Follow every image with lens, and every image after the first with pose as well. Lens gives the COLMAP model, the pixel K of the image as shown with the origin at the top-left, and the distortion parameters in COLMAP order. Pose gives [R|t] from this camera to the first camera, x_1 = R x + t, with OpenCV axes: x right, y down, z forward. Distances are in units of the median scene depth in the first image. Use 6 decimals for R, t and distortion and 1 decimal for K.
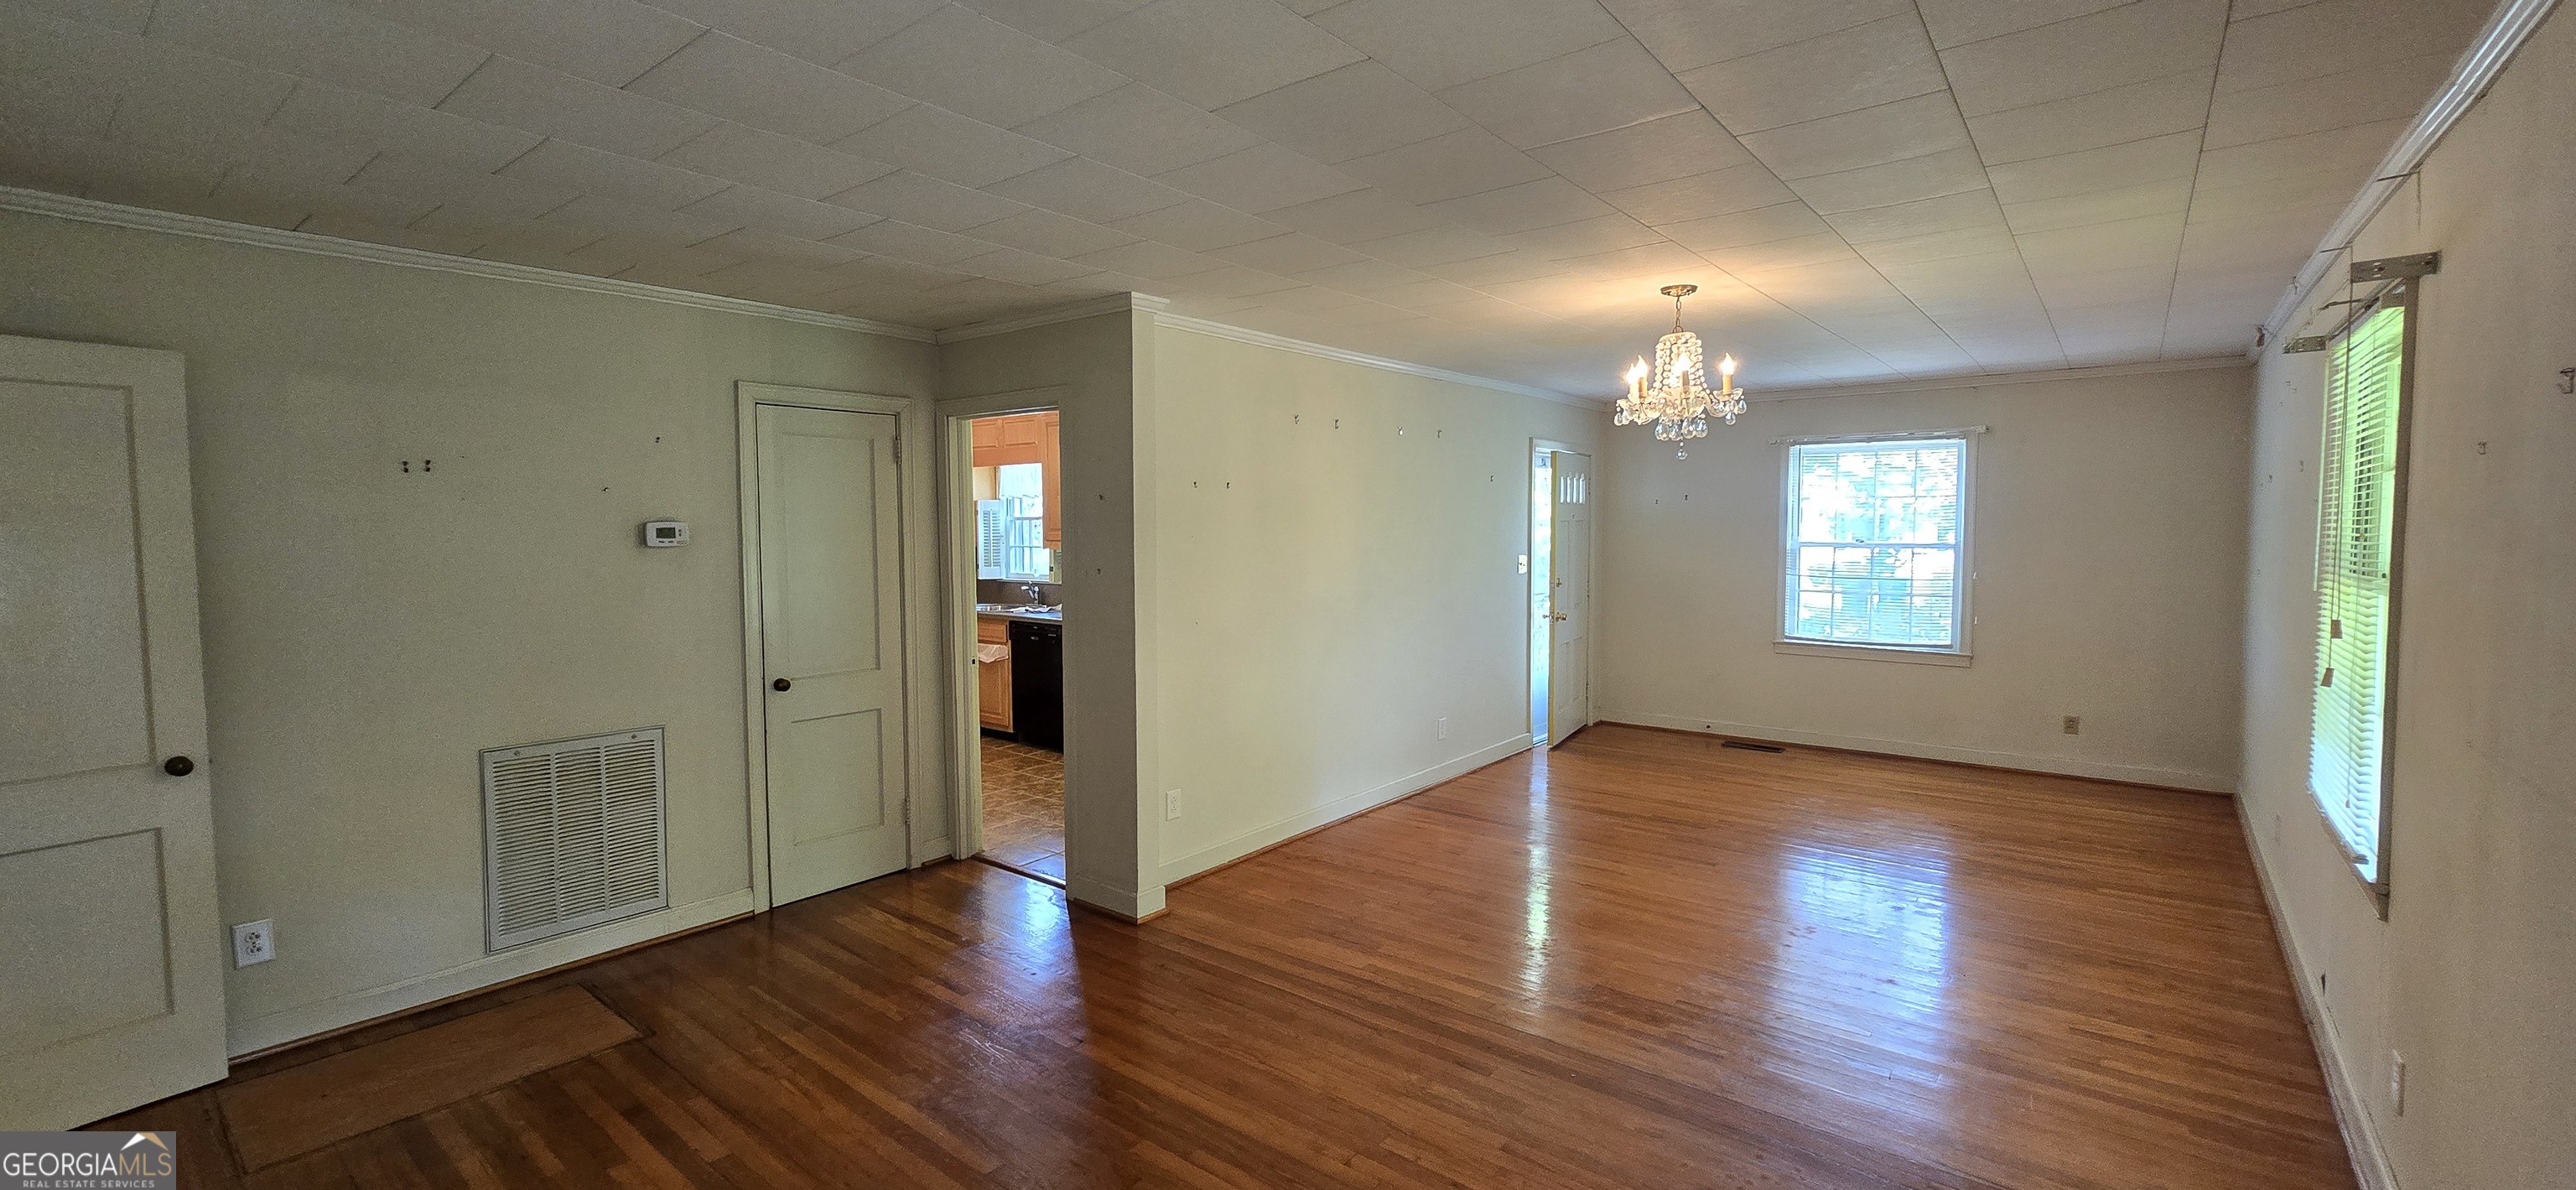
lens RADIAL K [[1048.2, 0, 1291.2], [0, 1048.2, 578.9], [0, 0, 1]] dist [-0.001828, -0.000365]
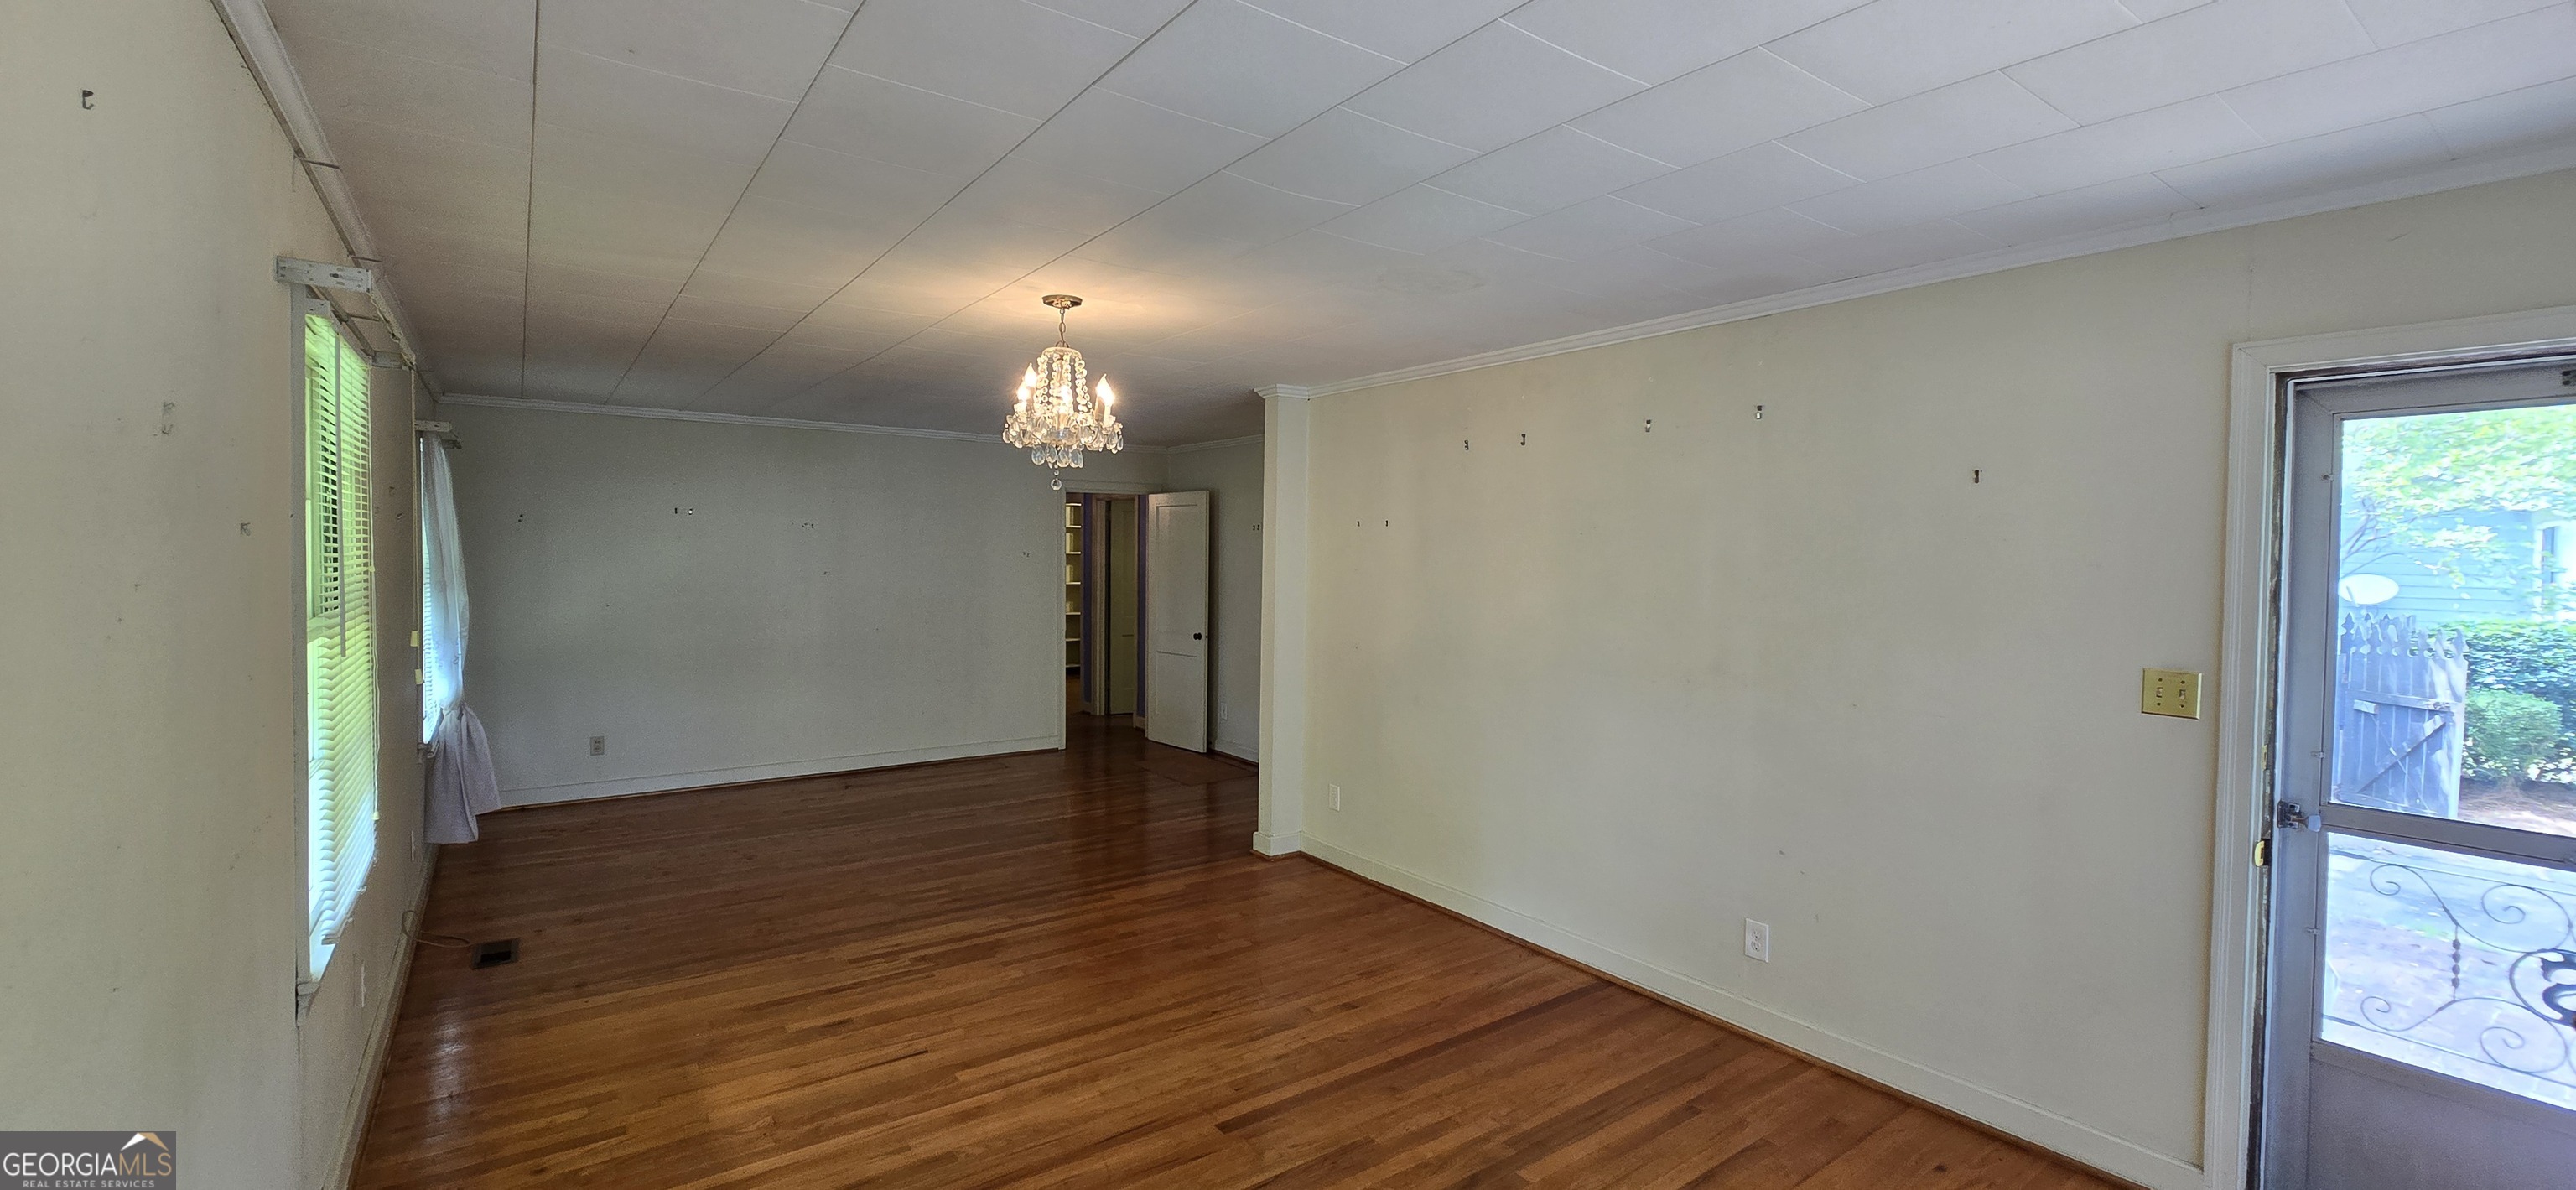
lens RADIAL K [[1048.2, 0, 1291.2], [0, 1048.2, 578.9], [0, 0, 1]] dist [-0.001828, -0.000365]
pose [[-0.260321, 0.028461, -0.965103, 1.270893], [-0.064697, 0.996805, 0.046847, -0.099578], [0.963352, 0.074634, -0.257647, 1.533286]]
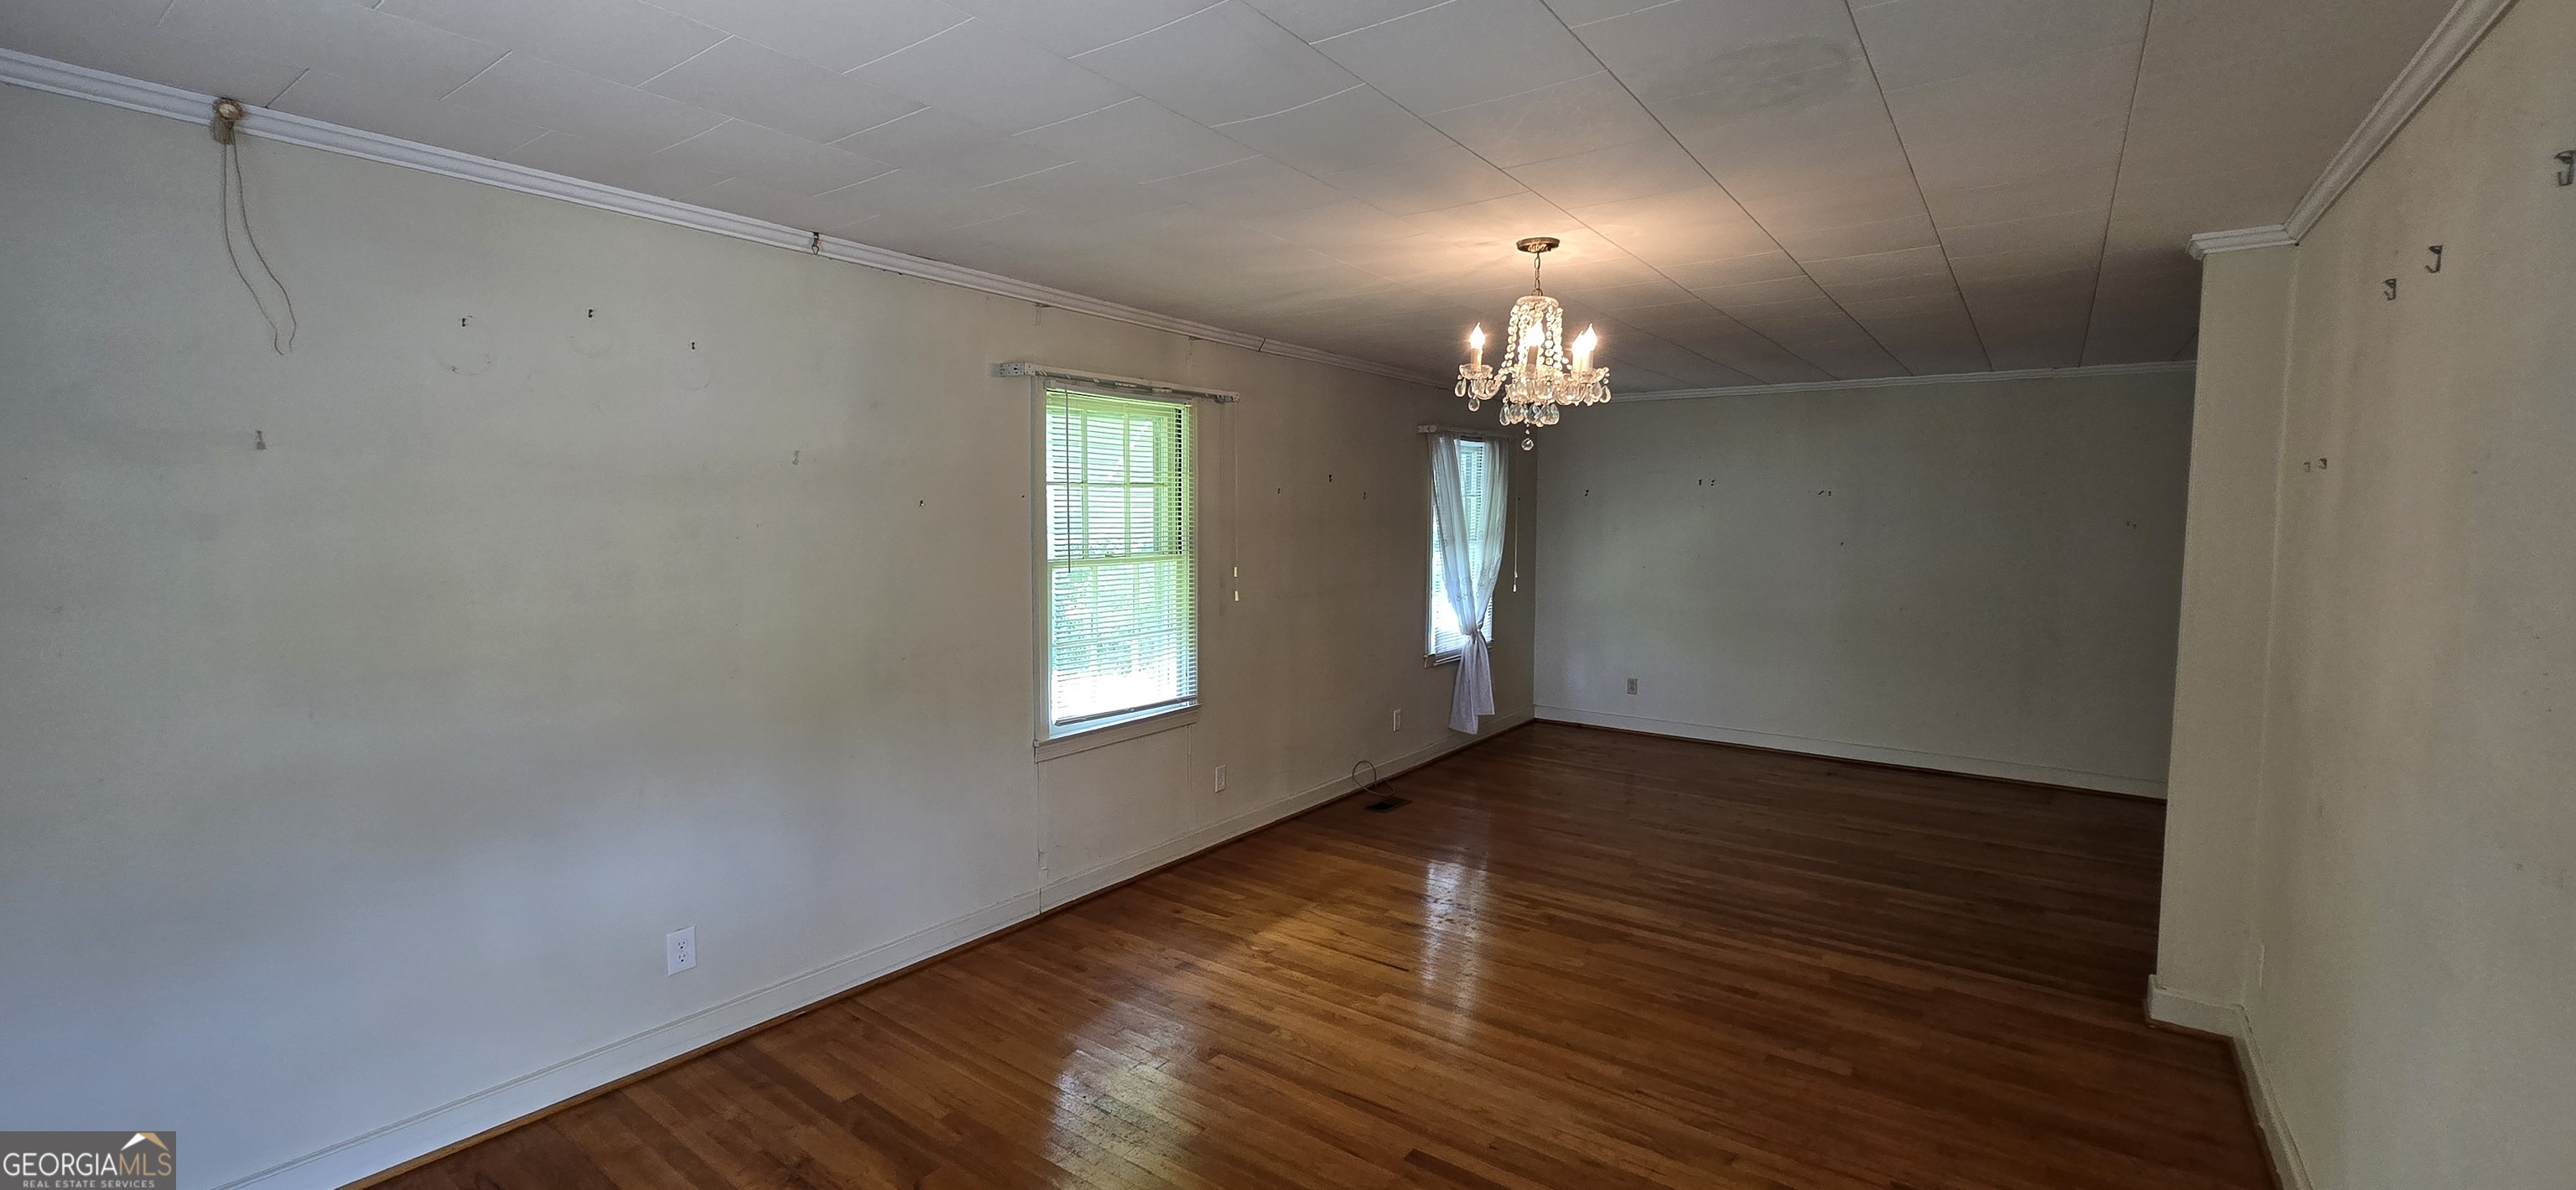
lens RADIAL K [[1048.2, 0, 1291.2], [0, 1048.2, 578.9], [0, 0, 1]] dist [-0.001828, -0.000365]
pose [[-0.998889, 0.000754, -0.047118, 0.644156], [-0.005038, 0.992433, 0.122686, -0.122245], [0.046854, 0.122787, -0.991326, 1.968161]]
